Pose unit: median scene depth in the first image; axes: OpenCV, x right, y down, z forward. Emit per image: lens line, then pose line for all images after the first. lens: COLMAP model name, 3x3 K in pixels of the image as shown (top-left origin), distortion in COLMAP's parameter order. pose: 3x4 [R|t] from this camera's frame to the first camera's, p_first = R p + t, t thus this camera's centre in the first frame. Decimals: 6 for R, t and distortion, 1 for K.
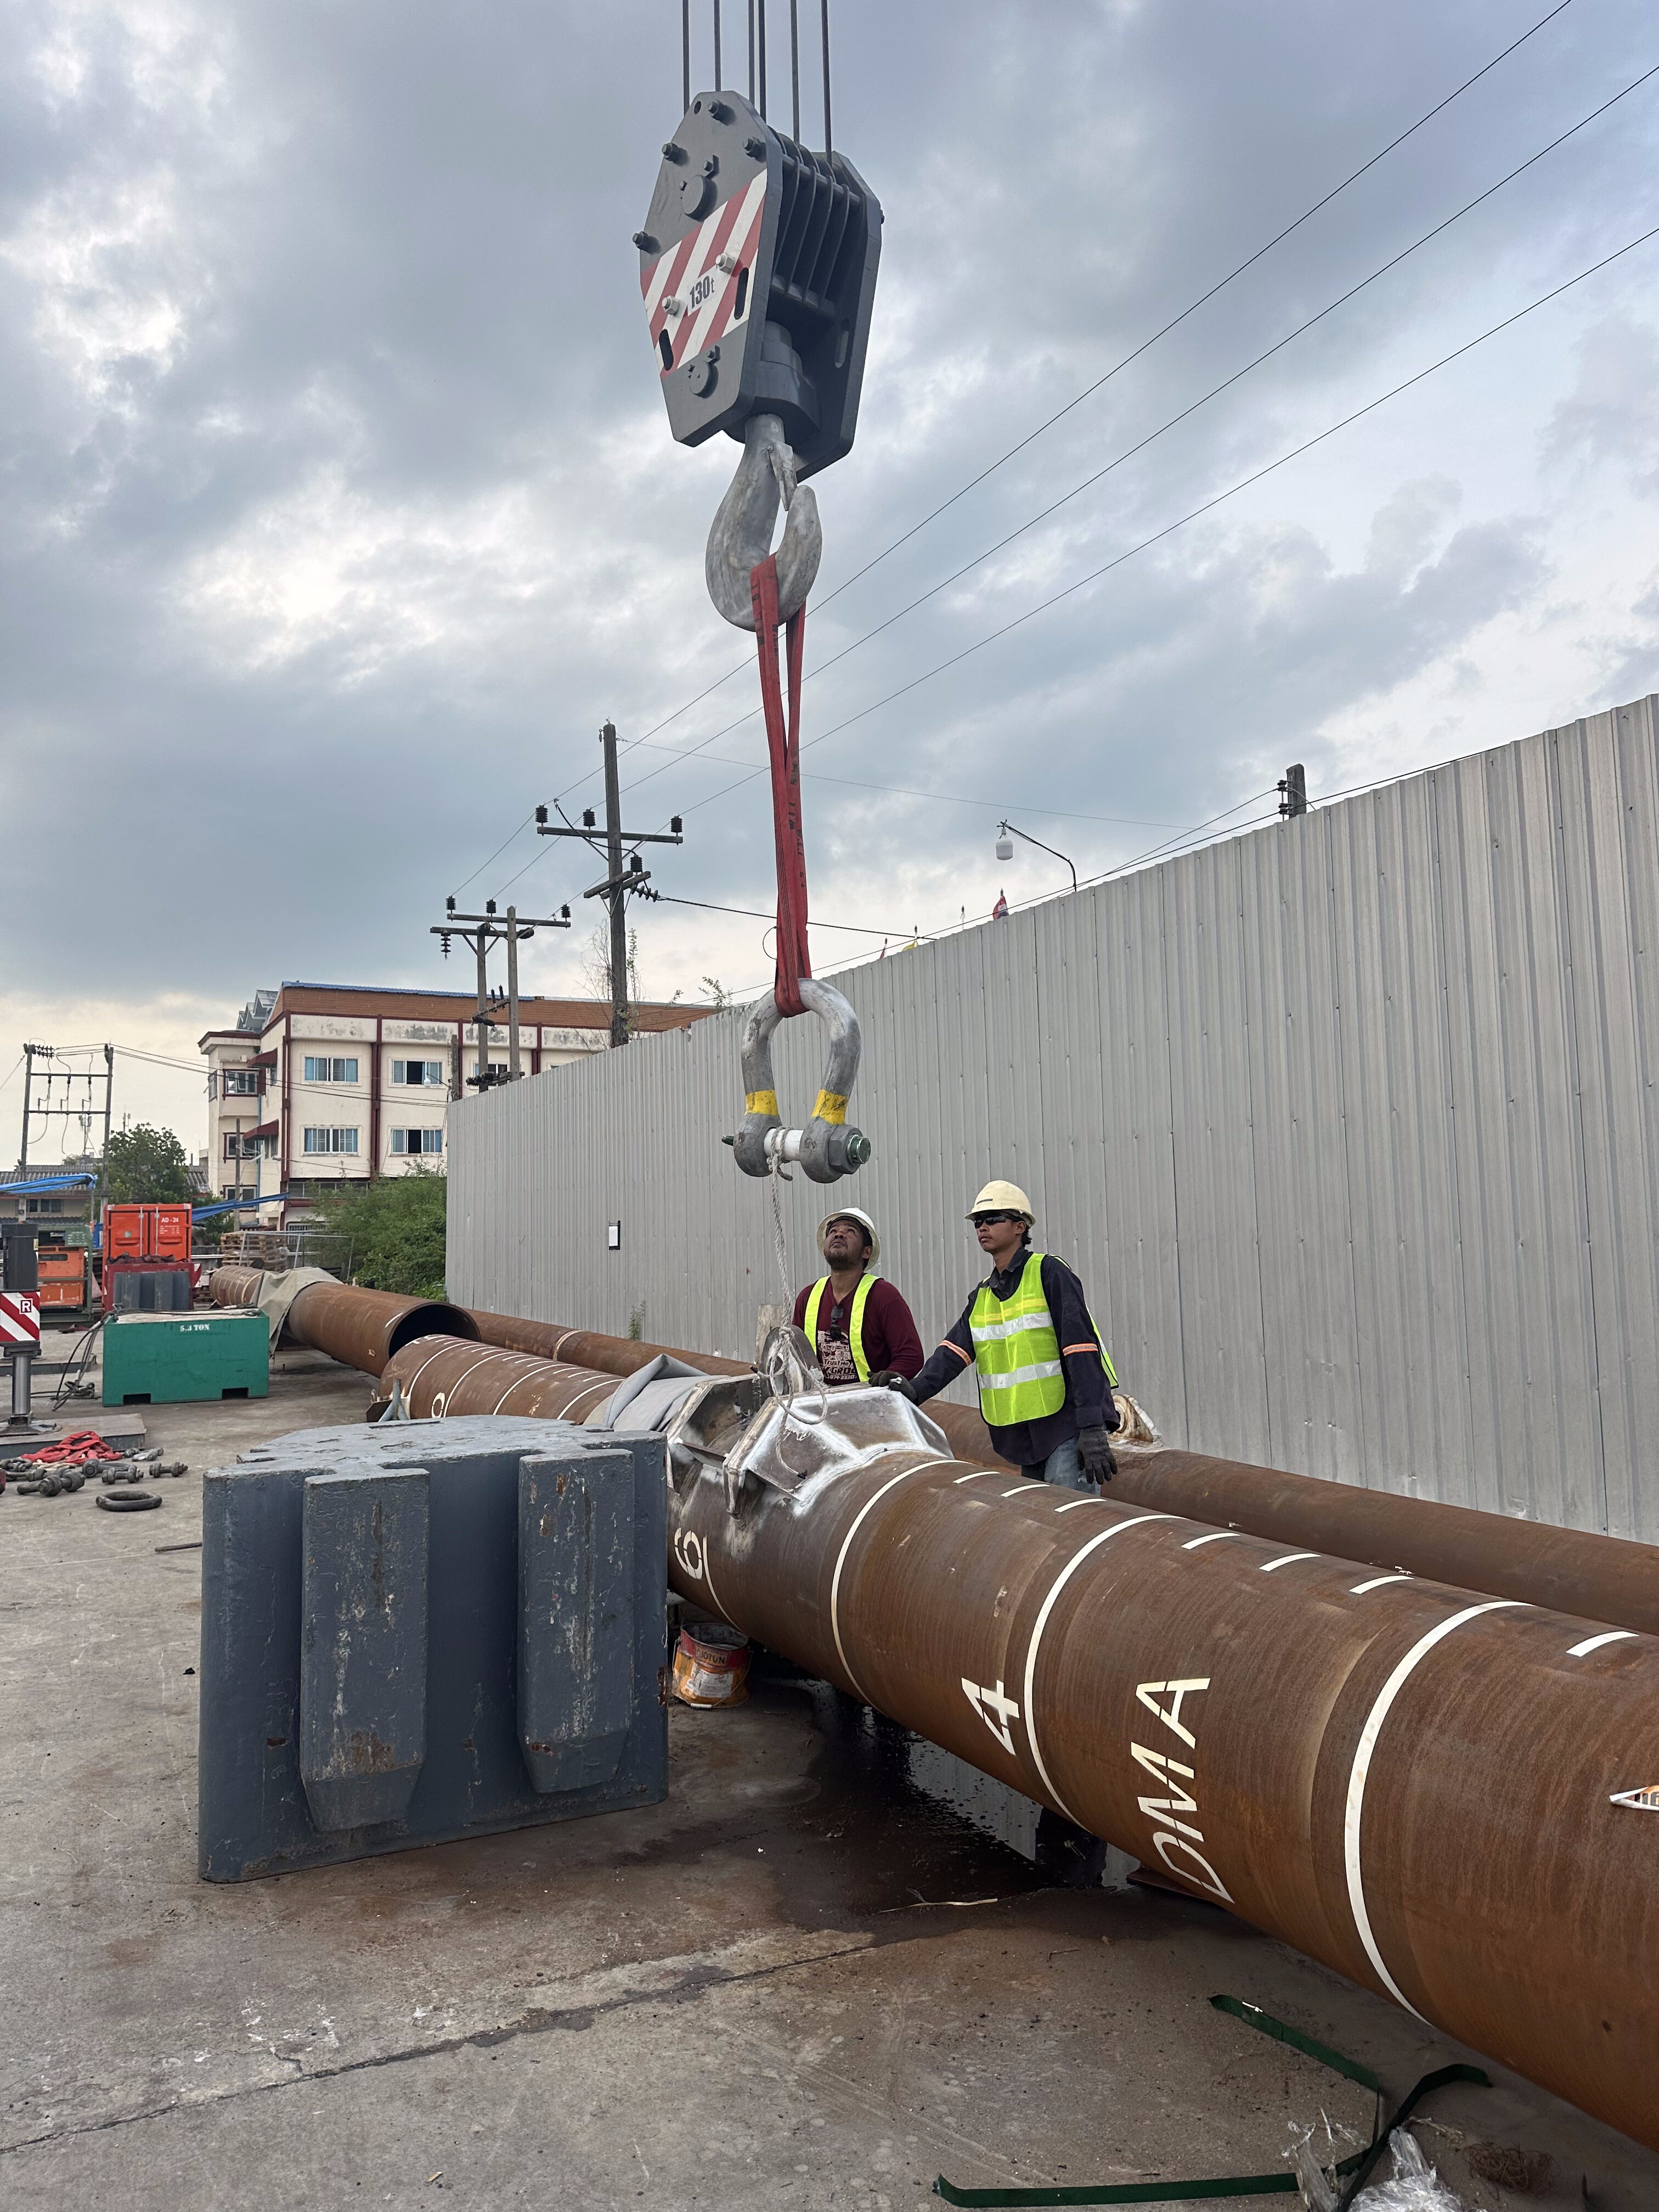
lens RADIAL K [[1570.8, 0, 882.9], [0, 1570.8, 1106.1], [0, 0, 1]] dist [0.084269, -0.100507]
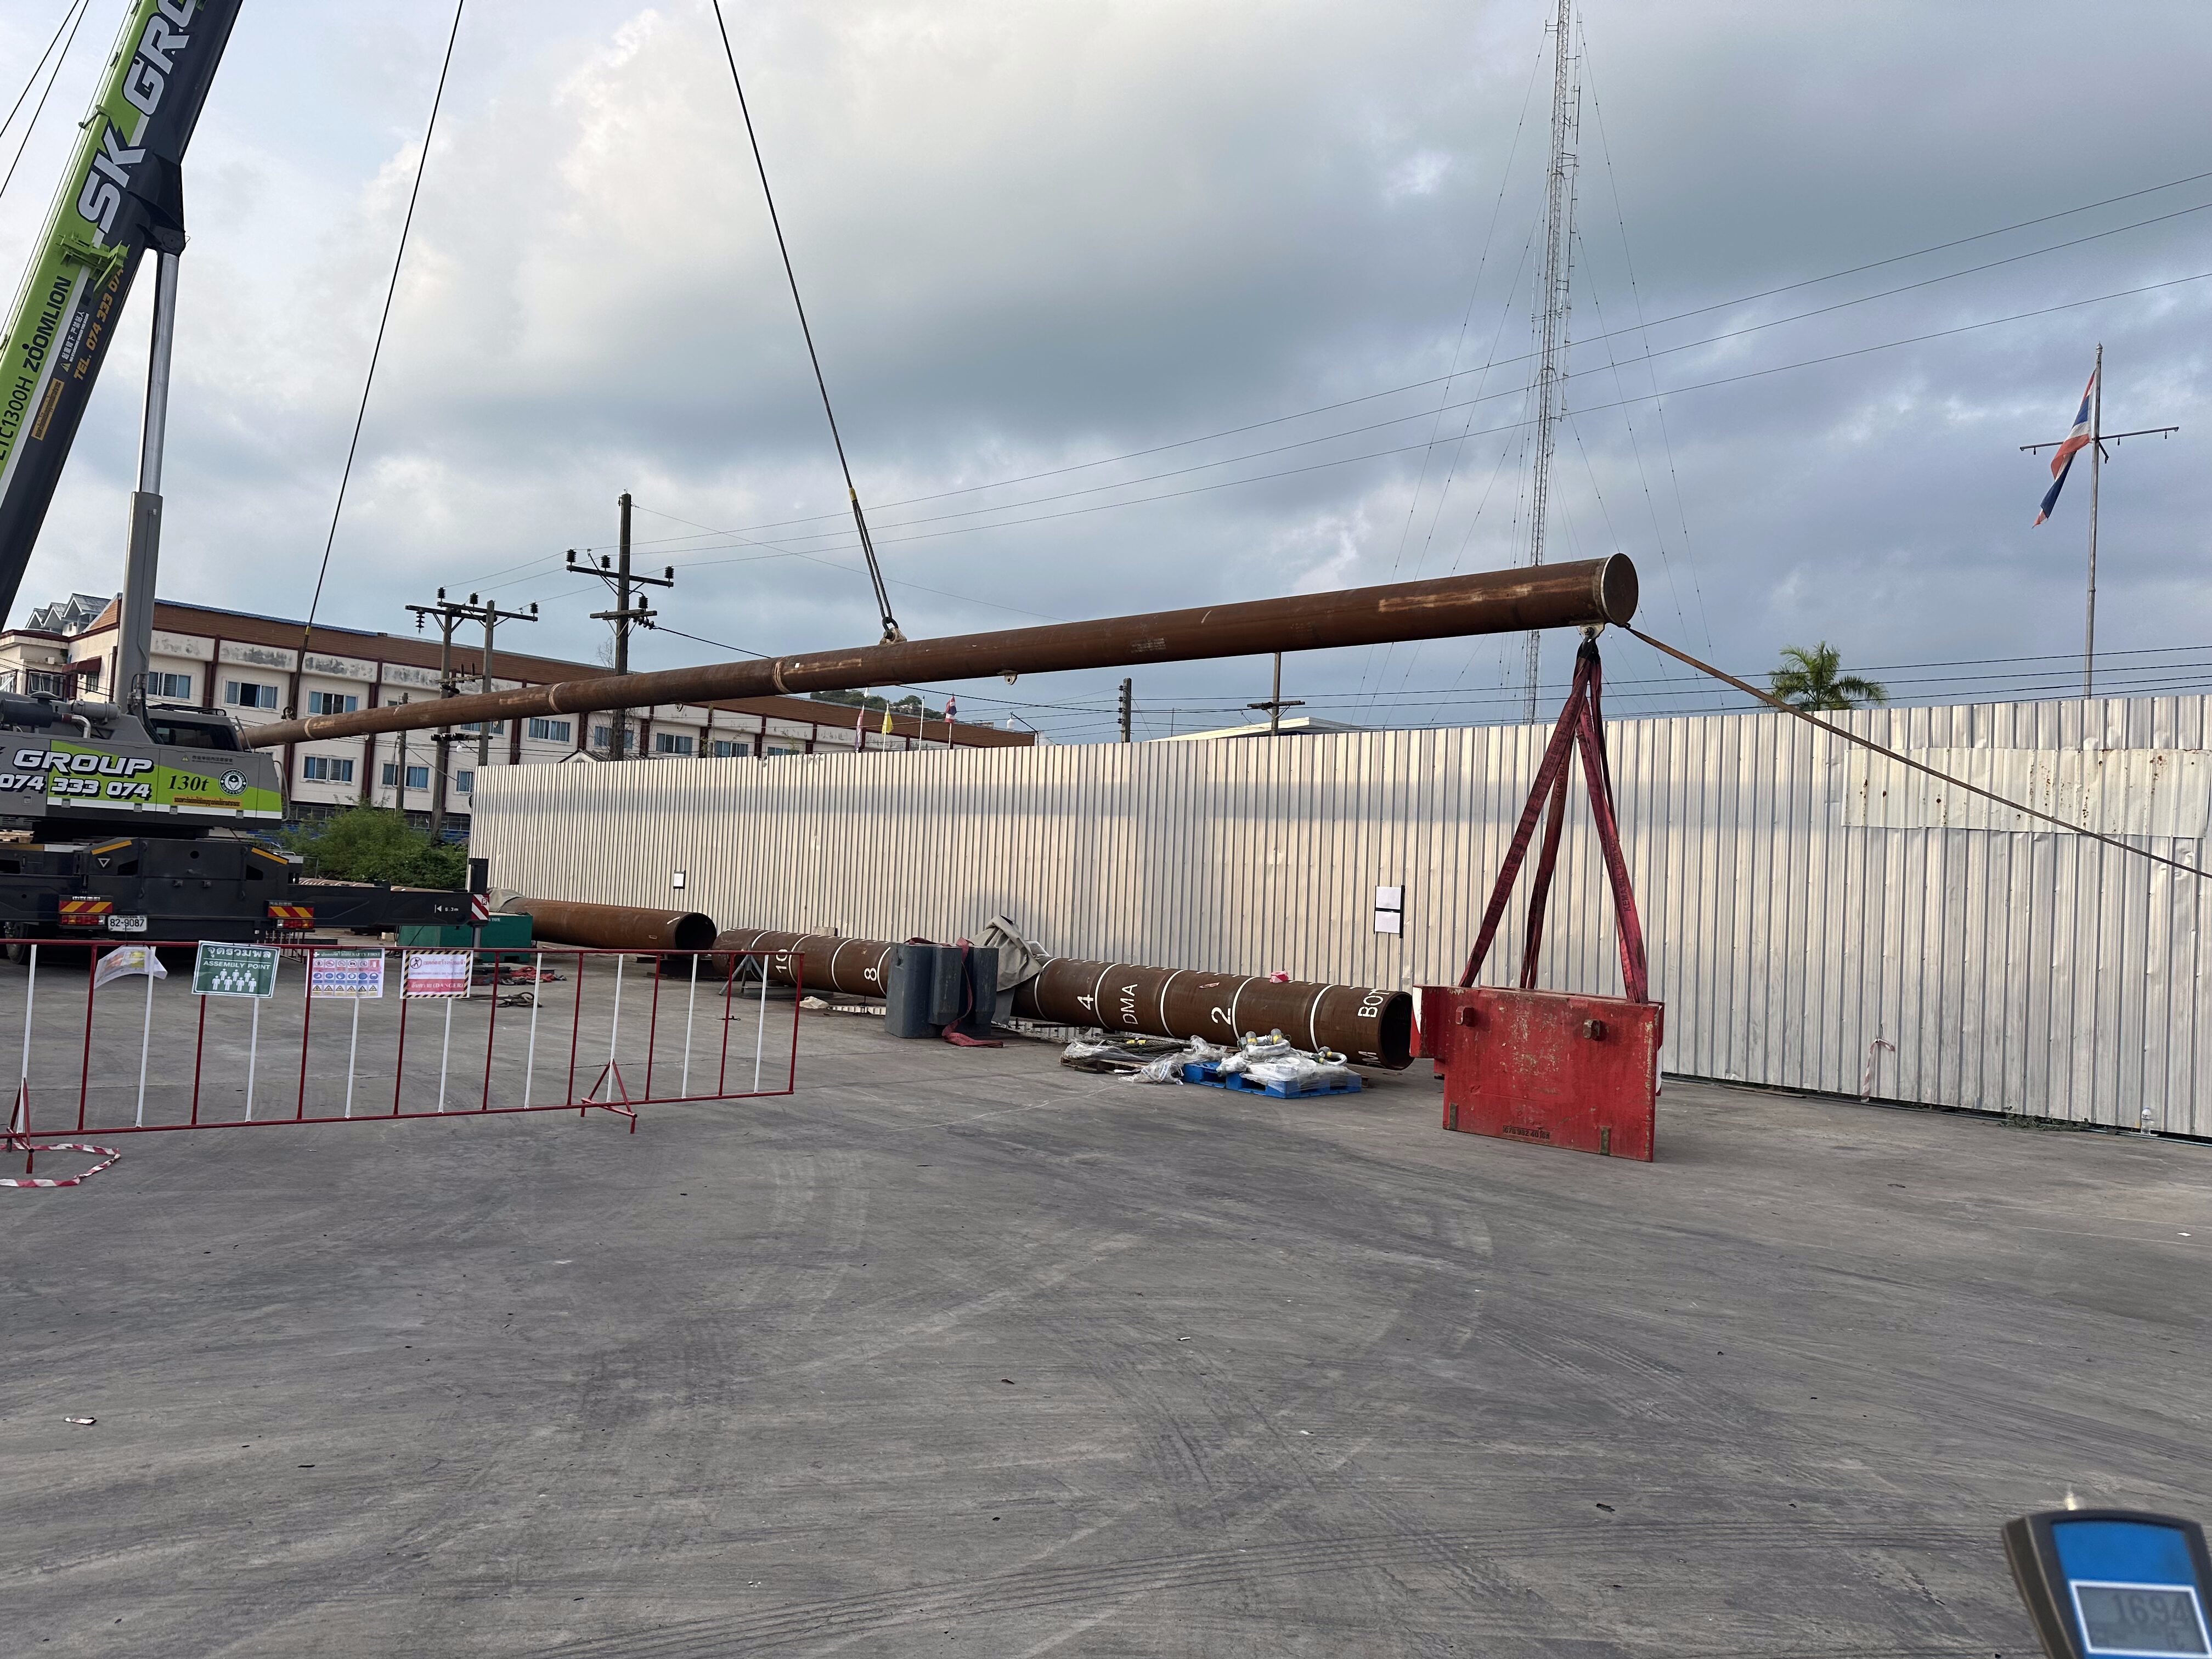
lens RADIAL K [[1570.8, 0, 1106.0], [0, 1570.8, 829.5], [0, 0, 1]] dist [0.084269, -0.100507]
pose [[0.954772, 0.081795, 0.285867, -0.111582], [-0.092561, 0.995410, 0.024329, -0.022343], [-0.282565, -0.049689, 0.957960, -0.309939]]
